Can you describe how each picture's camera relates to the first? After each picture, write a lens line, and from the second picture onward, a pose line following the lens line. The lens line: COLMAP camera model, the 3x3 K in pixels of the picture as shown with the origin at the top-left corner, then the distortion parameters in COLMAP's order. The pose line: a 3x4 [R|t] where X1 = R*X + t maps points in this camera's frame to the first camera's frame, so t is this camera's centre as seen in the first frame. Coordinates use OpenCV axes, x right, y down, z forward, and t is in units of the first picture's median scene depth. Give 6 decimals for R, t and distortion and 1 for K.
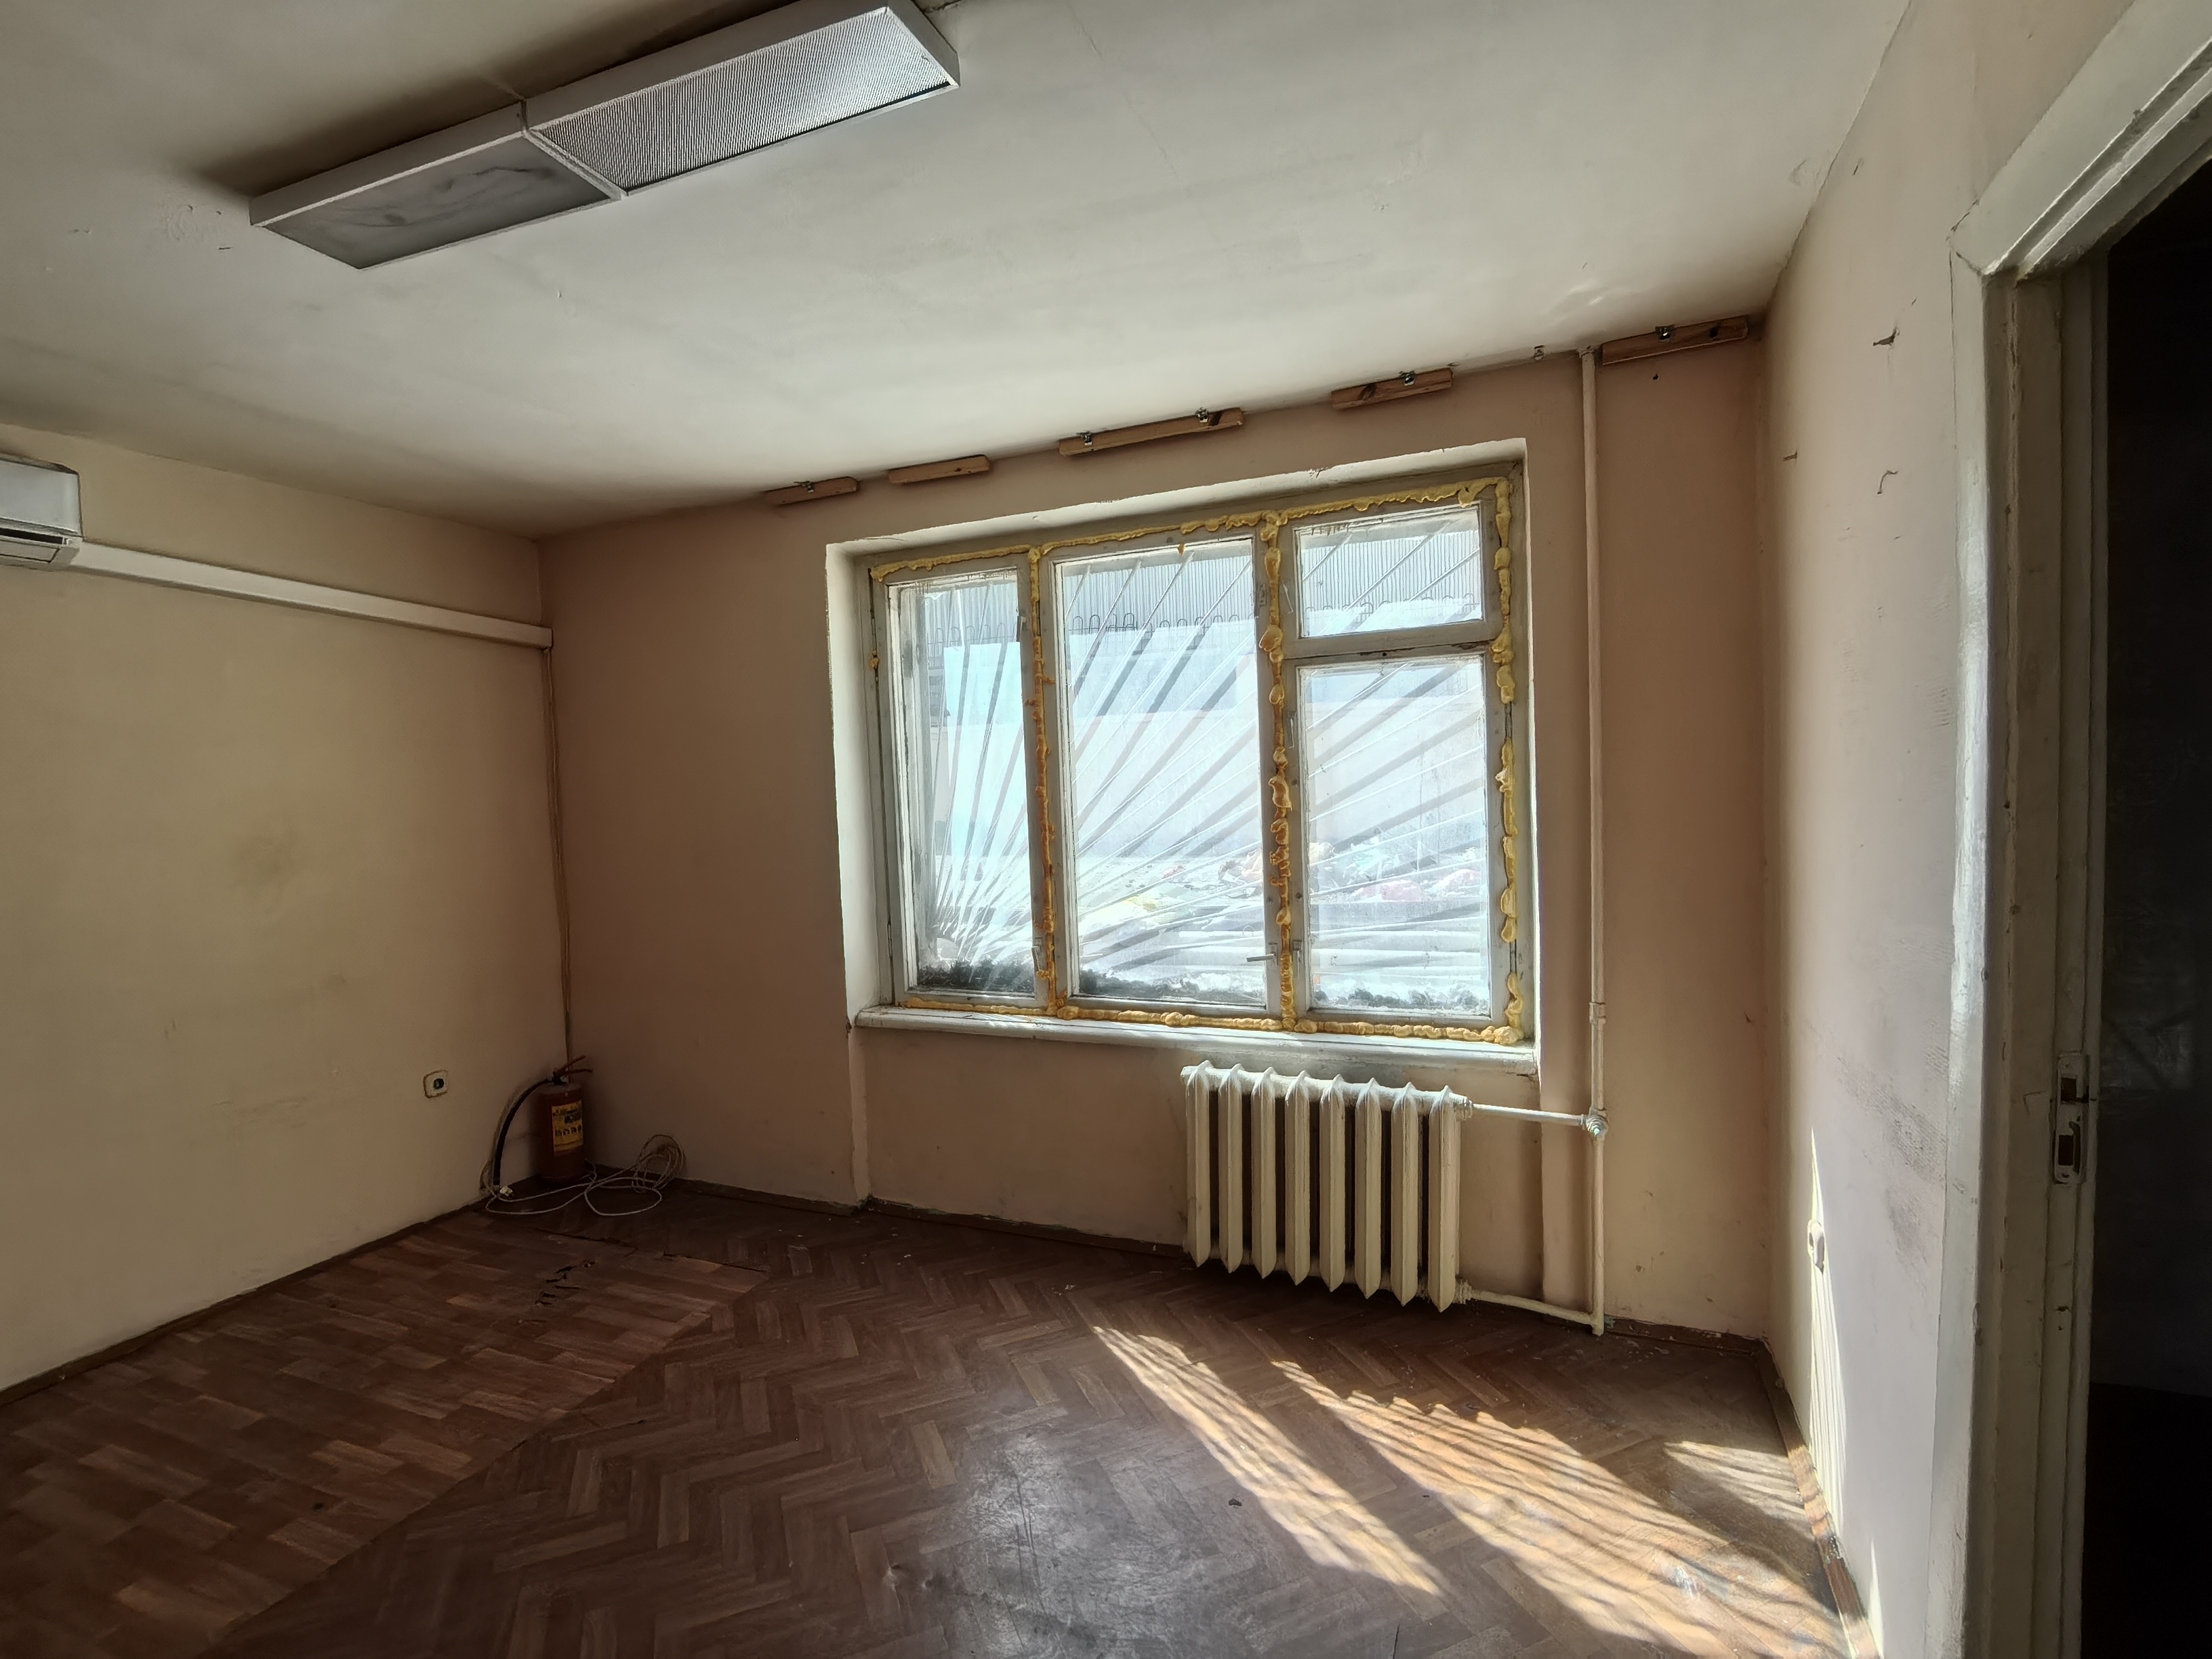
lens RADIAL K [[1031.8, 0, 1116.0], [0, 1031.8, 834.4], [0, 0, 1]] dist [0.002452, -0.013744]
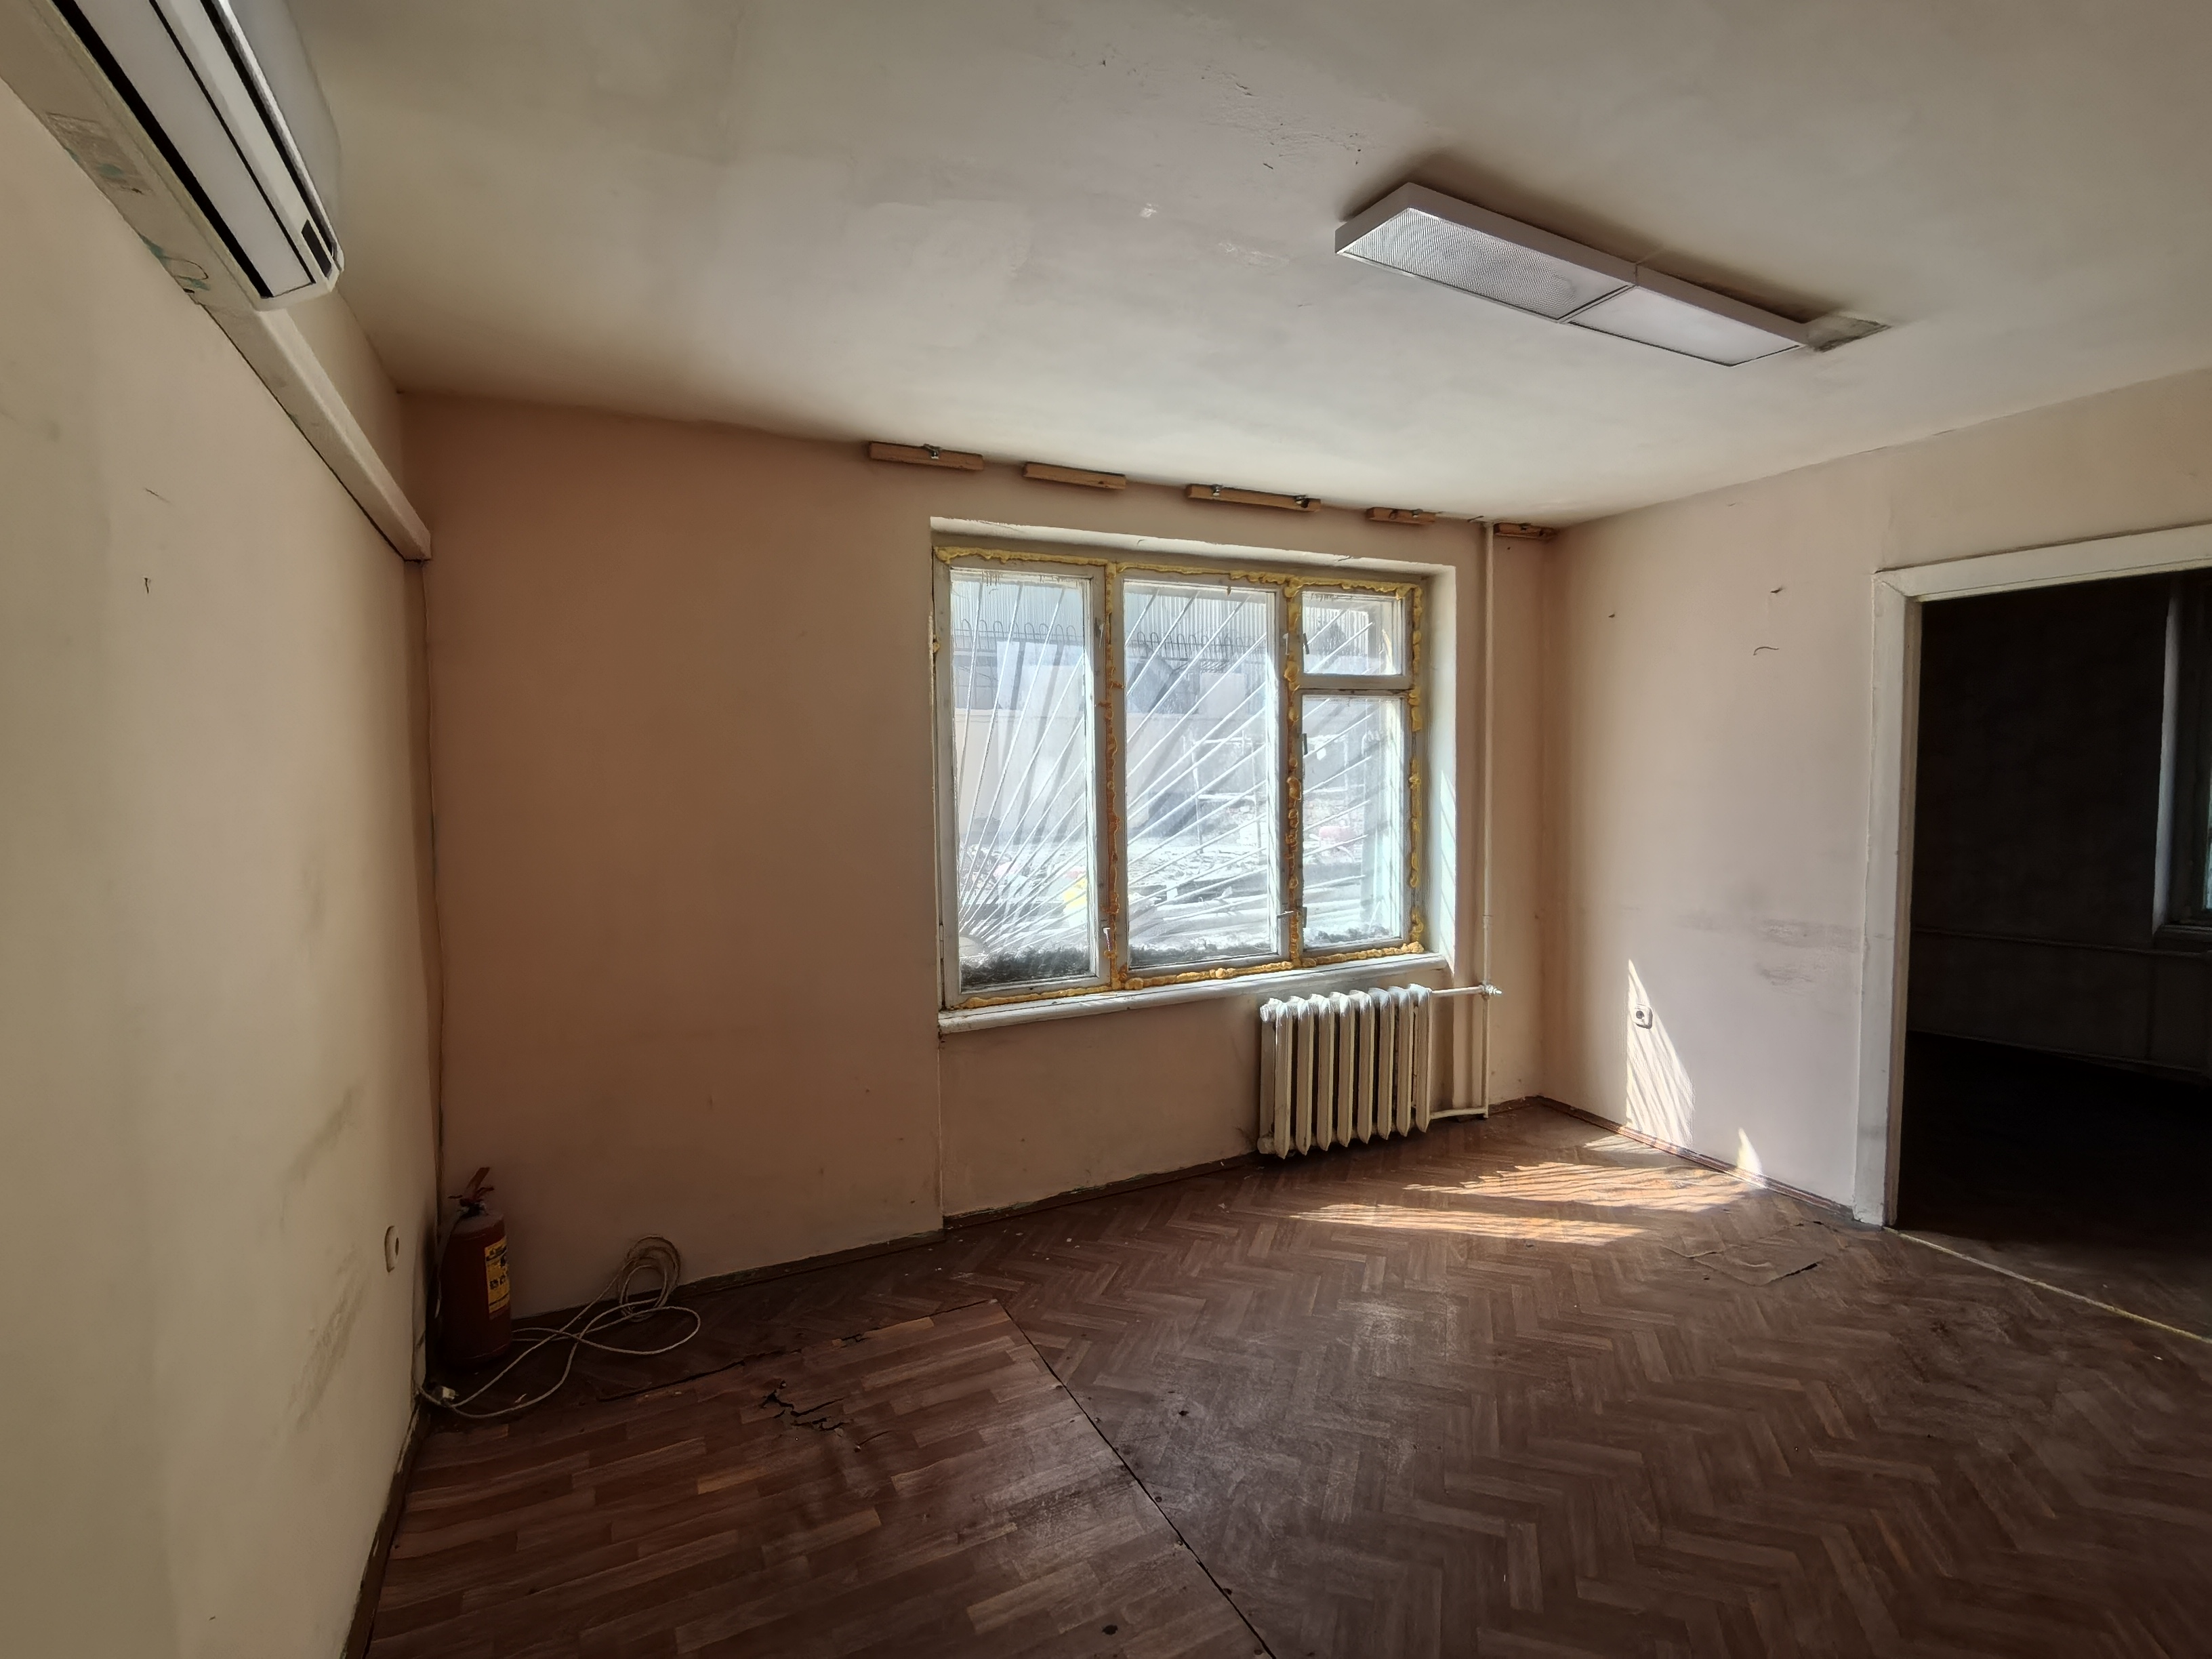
lens RADIAL K [[1031.8, 0, 1116.0], [0, 1031.8, 834.4], [0, 0, 1]] dist [0.002452, -0.013744]
pose [[0.649262, -0.022549, 0.760231, -1.000445], [0.029948, 0.999543, 0.004070, 0.006231], [-0.759975, 0.020125, 0.649640, 0.315530]]
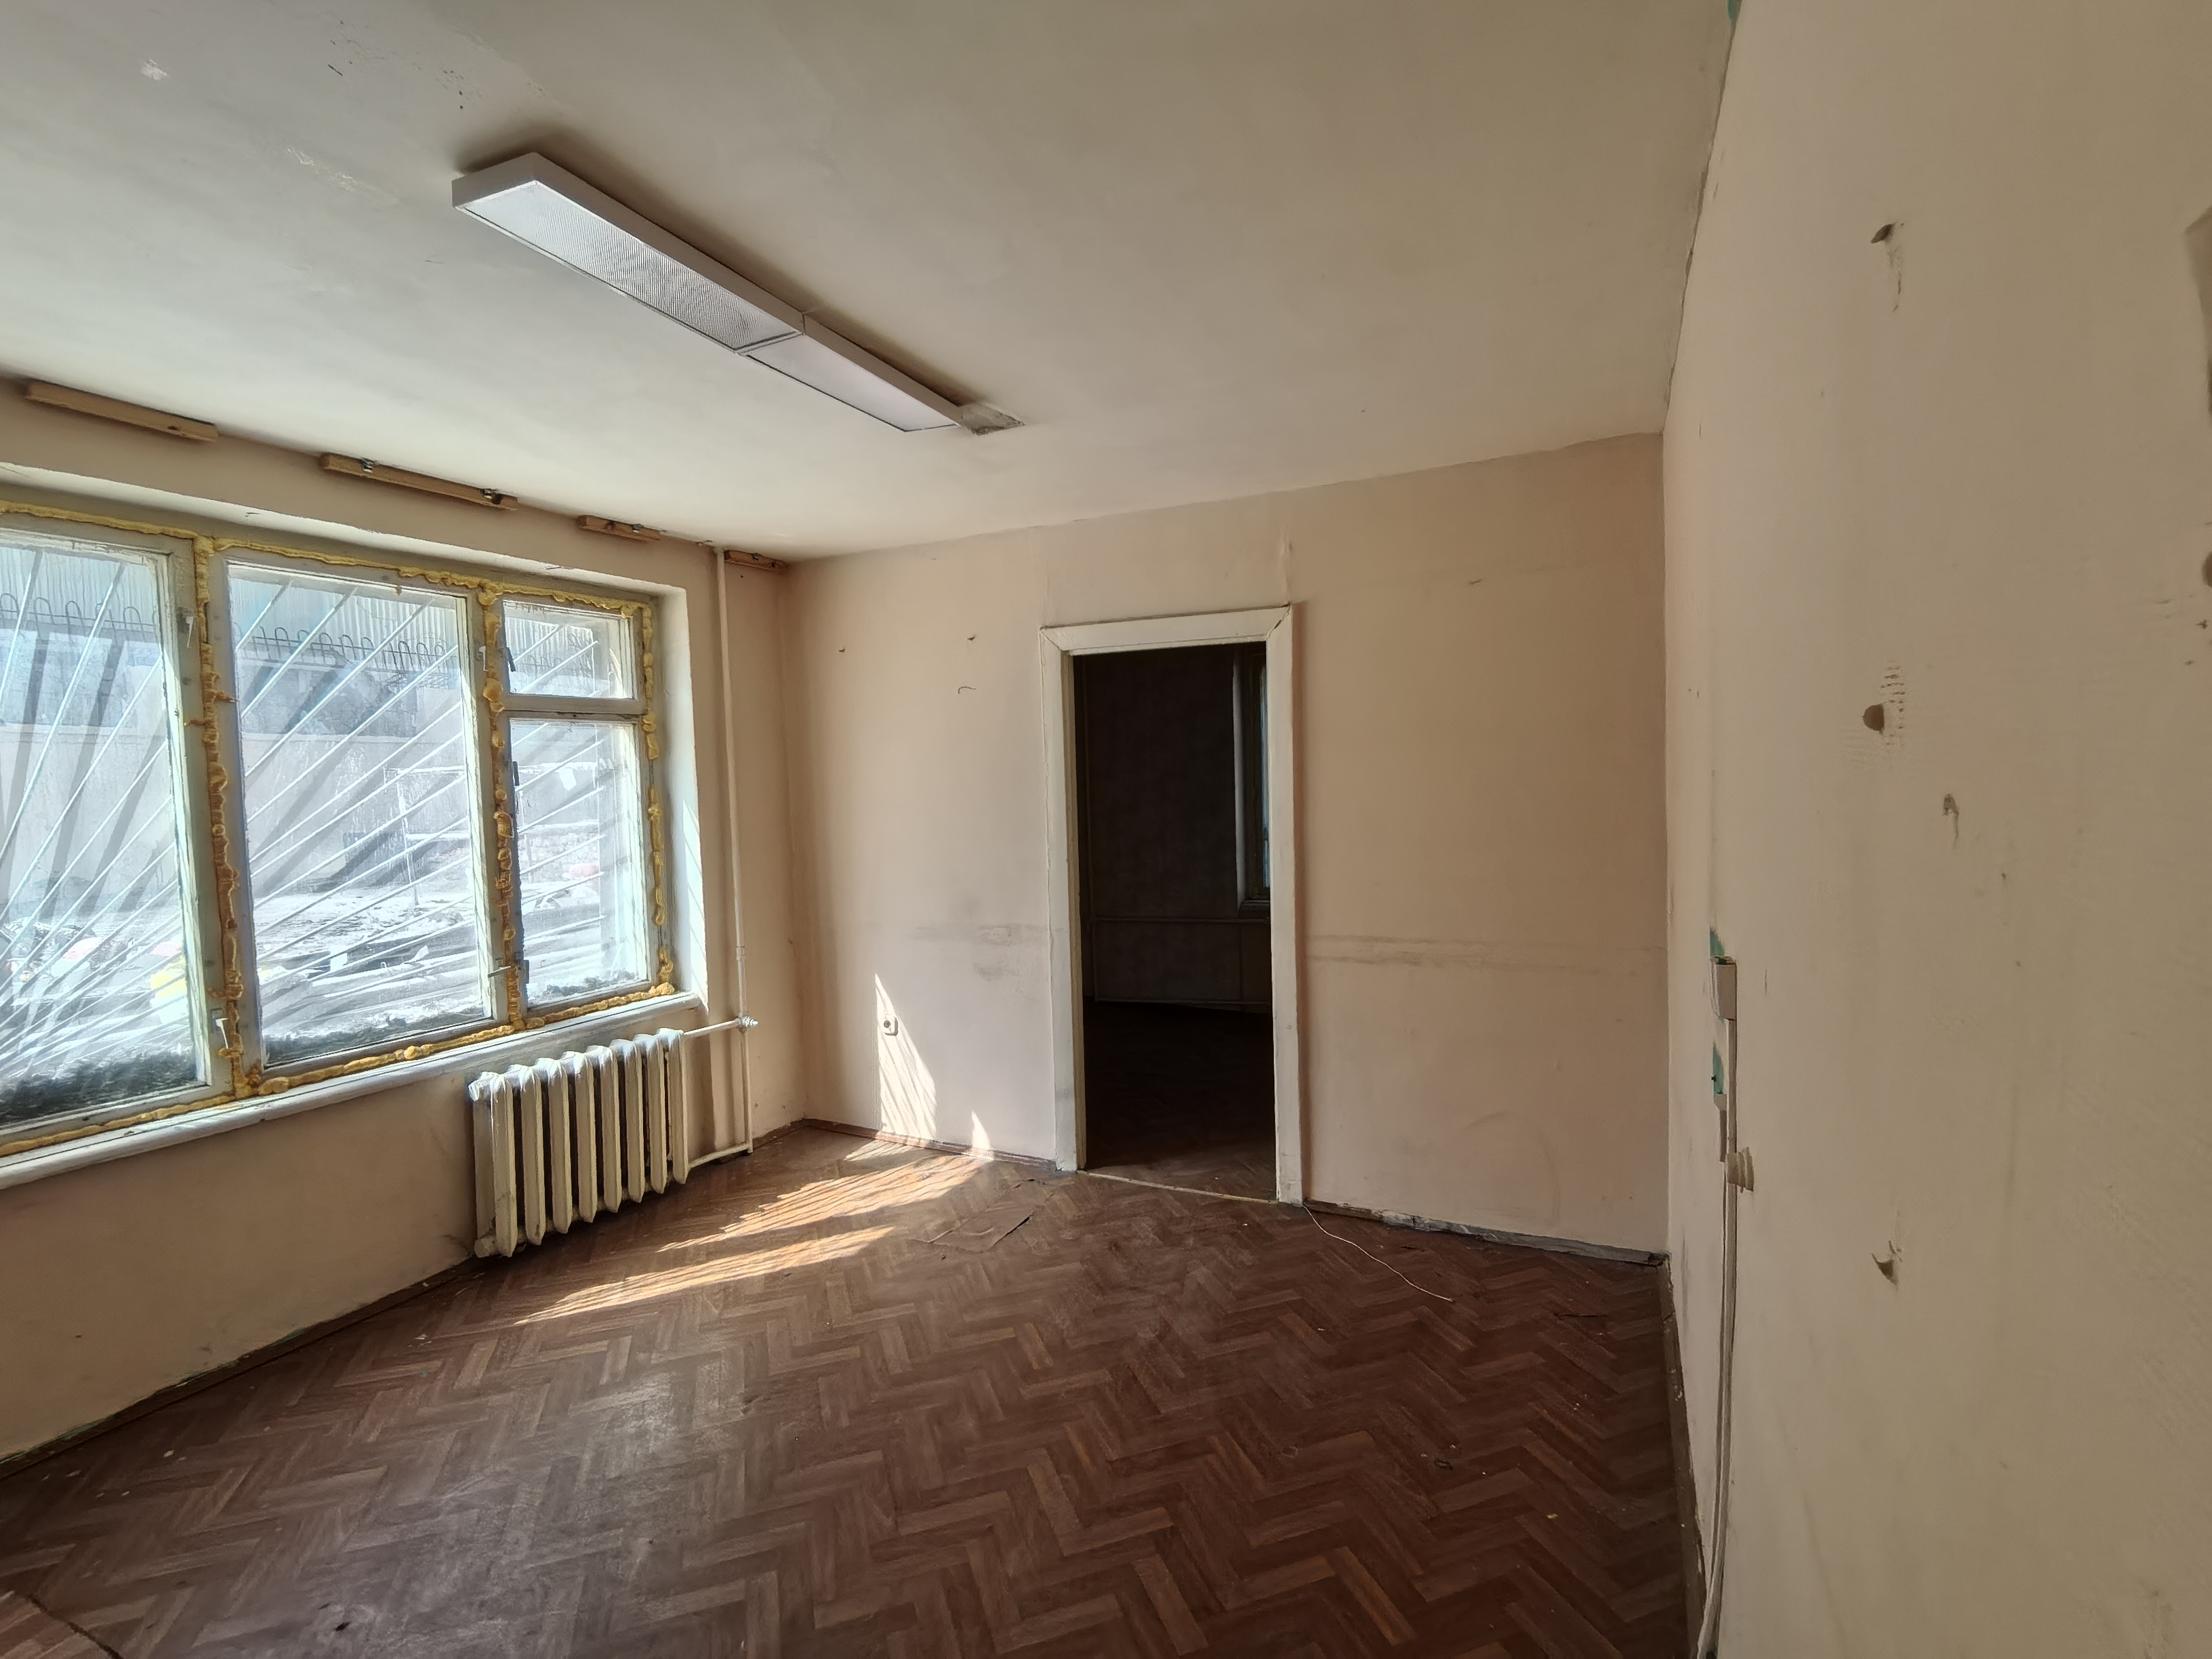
lens RADIAL K [[1031.8, 0, 1114.8], [0, 1031.8, 834.0], [0, 0, 1]] dist [0.001003, -0.005841]
pose [[0.044973, -0.017502, 0.998835, -0.960374], [0.078645, 0.996805, 0.013925, 0.007327], [-0.995888, 0.077927, 0.046206, 0.271066]]
